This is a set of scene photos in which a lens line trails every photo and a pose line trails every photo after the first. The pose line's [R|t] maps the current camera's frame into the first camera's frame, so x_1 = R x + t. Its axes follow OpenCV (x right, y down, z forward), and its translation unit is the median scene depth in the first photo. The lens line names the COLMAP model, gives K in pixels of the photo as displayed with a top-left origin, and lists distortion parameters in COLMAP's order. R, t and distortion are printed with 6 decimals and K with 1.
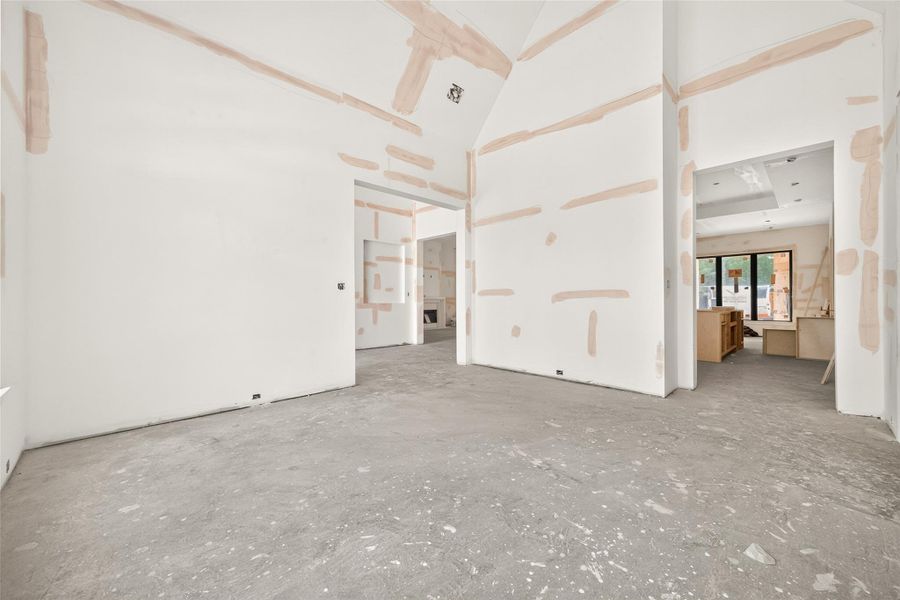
lens RADIAL K [[349.3, 0, 450.2], [0, 349.3, 299.7], [0, 0, 1]] dist [0.007023, -0.001988]
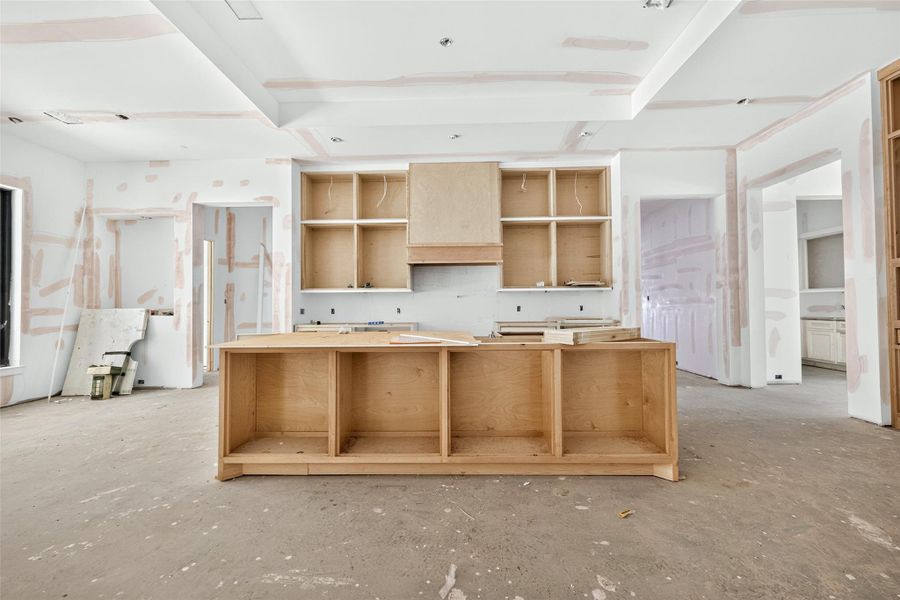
lens RADIAL K [[349.3, 0, 452.1], [0, 349.3, 300.5], [0, 0, 1]] dist [0.007023, -0.001988]
pose [[-0.698226, 0.019913, 0.715601, 0.316715], [0.007425, 0.999761, -0.020575, 0.000819], [-0.715839, -0.009053, -0.698206, 0.912594]]
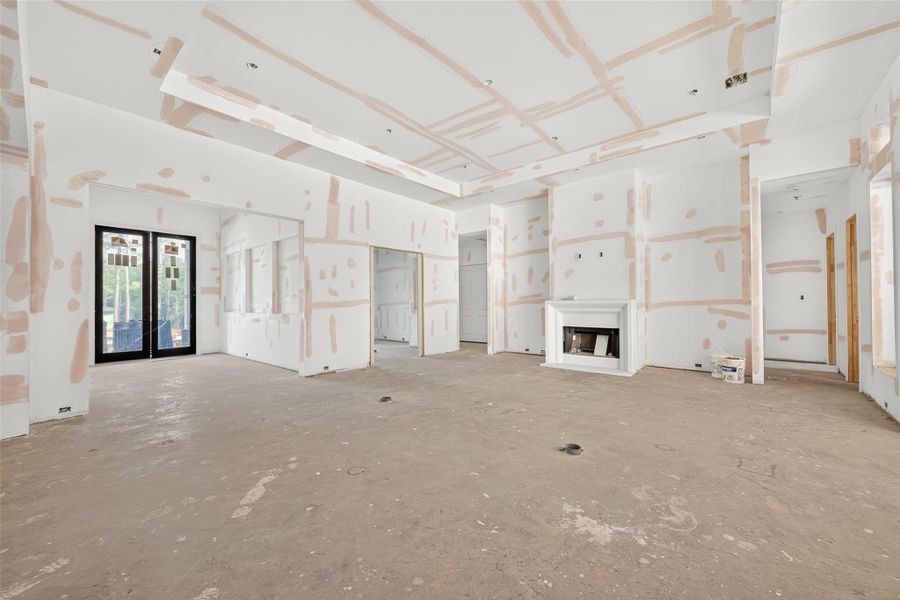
lens RADIAL K [[349.3, 0, 450.6], [0, 349.3, 301.2], [0, 0, 1]] dist [0.007023, -0.001988]
pose [[0.092165, -0.003039, -0.995739, 0.514648], [0.012695, 0.999918, -0.001876, -0.009390], [0.995663, -0.012468, 0.092196, 1.035806]]
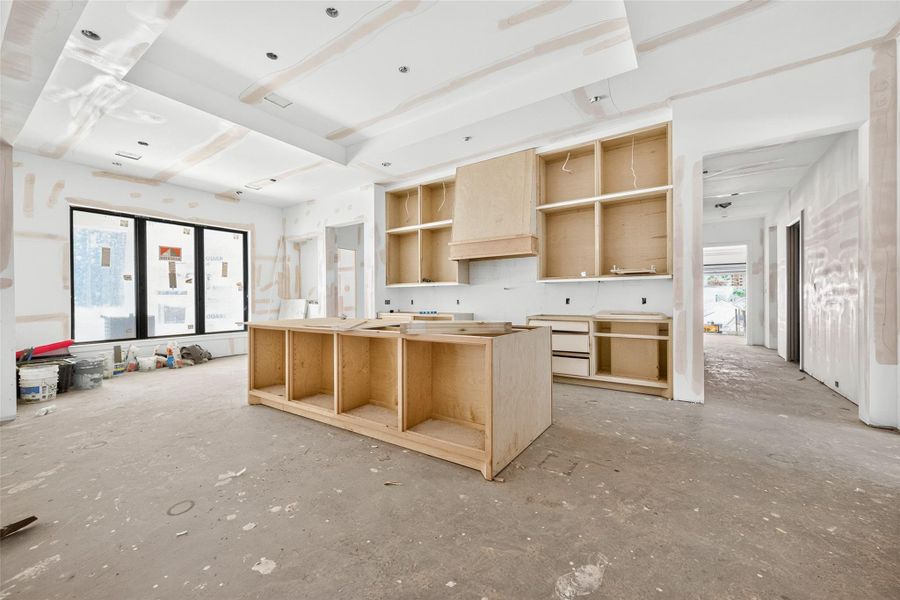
lens RADIAL K [[349.3, 0, 450.7], [0, 349.3, 299.8], [0, 0, 1]] dist [0.007023, -0.001988]
pose [[-0.201320, -0.000443, 0.979526, 0.180055], [0.004585, 0.999989, 0.001395, 0.000045], [-0.979515, 0.004772, -0.201315, 0.731057]]
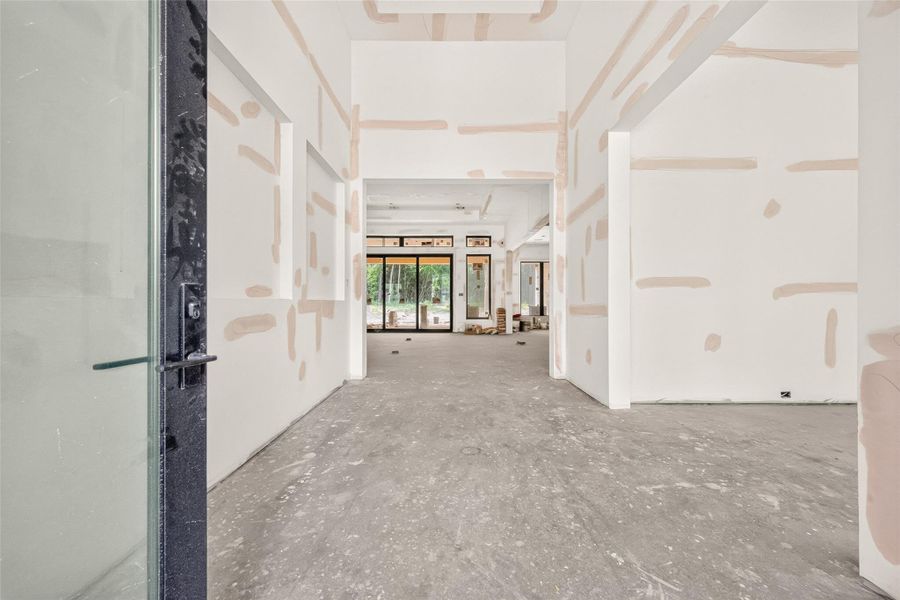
lens RADIAL K [[349.3, 0, 451.9], [0, 349.3, 302.4], [0, 0, 1]] dist [0.007023, -0.001988]
pose [[0.693932, 0.000625, 0.720040, -0.316958], [-0.006889, 0.999960, 0.005772, 0.007793], [-0.720007, -0.008966, 0.693909, 0.454513]]
